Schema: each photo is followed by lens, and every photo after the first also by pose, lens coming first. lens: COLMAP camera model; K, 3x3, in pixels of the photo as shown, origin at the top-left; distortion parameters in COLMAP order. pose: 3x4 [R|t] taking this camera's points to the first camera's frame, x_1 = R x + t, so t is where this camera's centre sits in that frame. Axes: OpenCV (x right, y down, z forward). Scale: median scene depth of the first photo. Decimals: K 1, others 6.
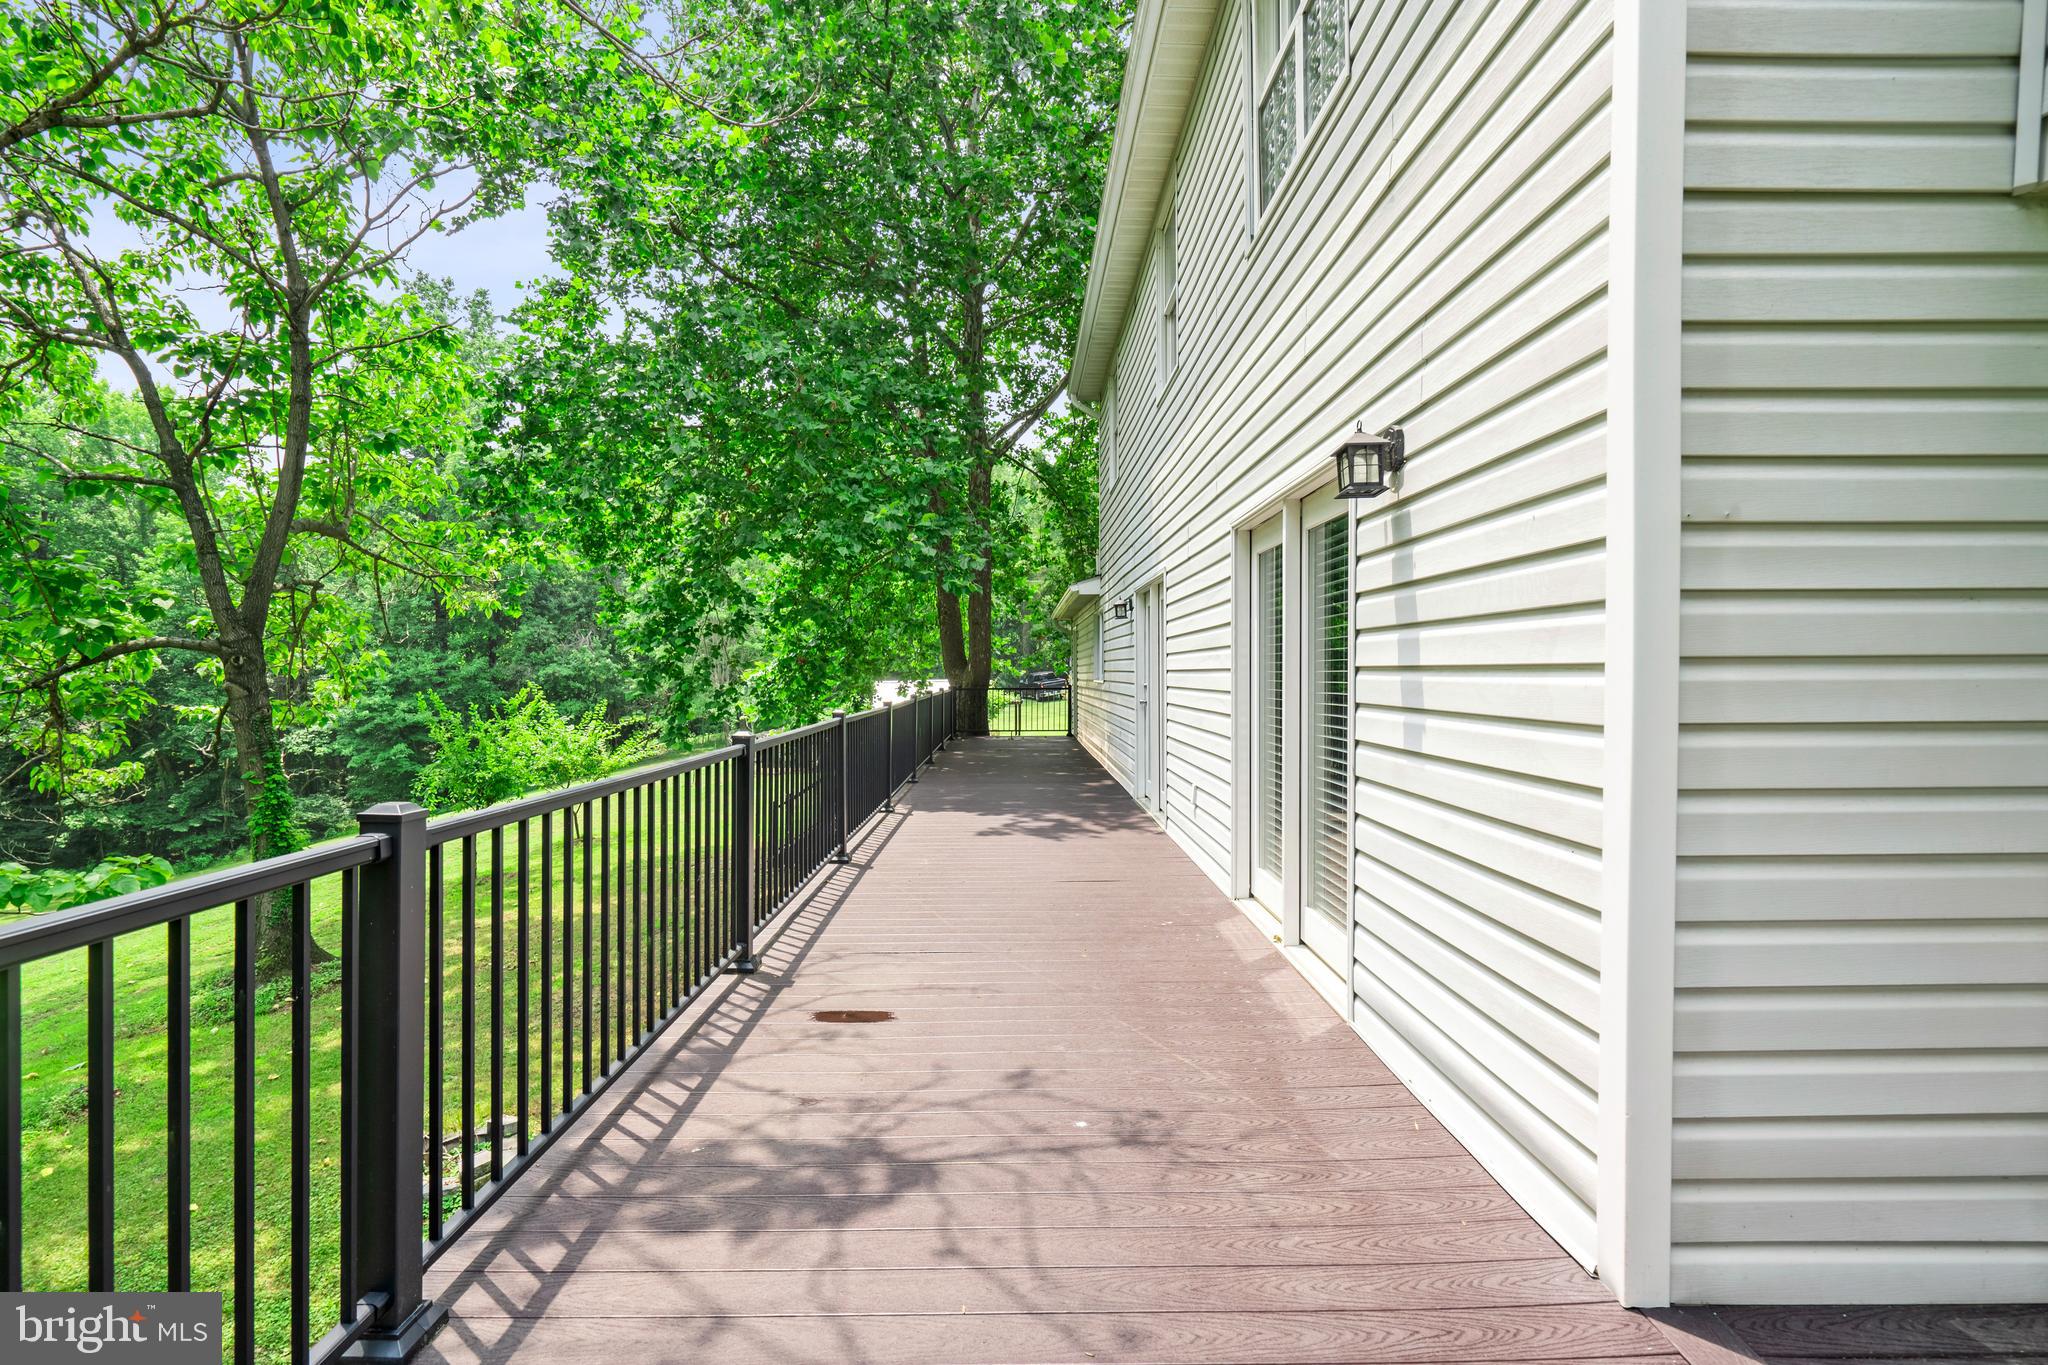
lens RADIAL K [[933.1, 0, 1026.5], [0, 933.1, 702.8], [0, 0, 1]] dist [-0.001763, -0.000309]
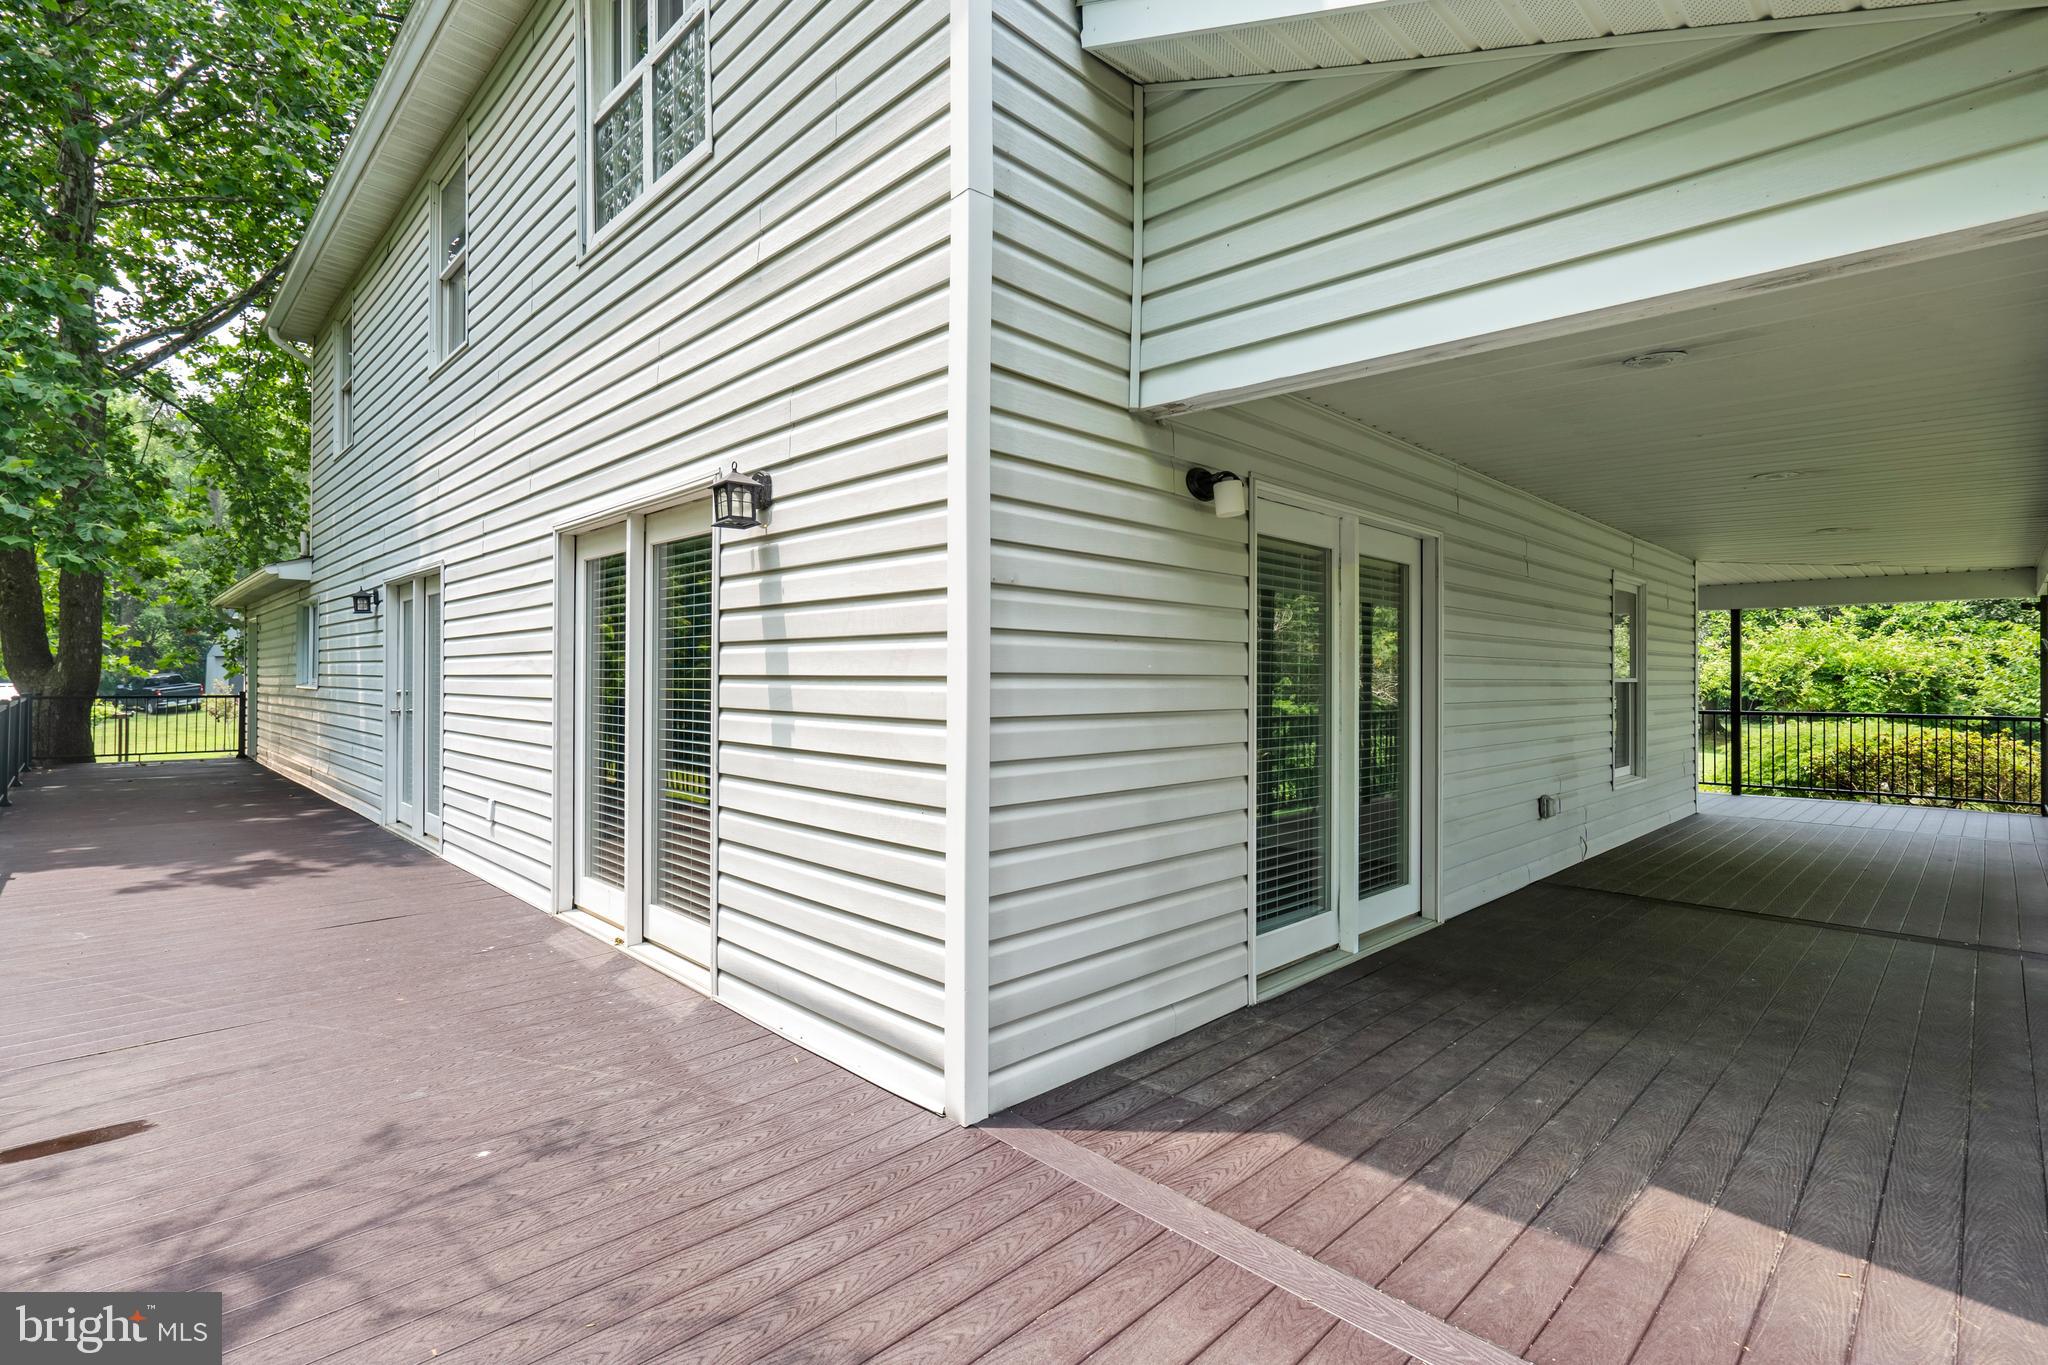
lens RADIAL K [[934.3, 0, 1026.5], [0, 934.3, 691.8], [0, 0, 1]] dist [-0.004644, 0.001147]
pose [[0.719175, -0.003411, 0.694821, -0.160551], [0.015611, 0.999815, -0.011250, -0.000626], [-0.694654, 0.018938, 0.719095, -0.061160]]
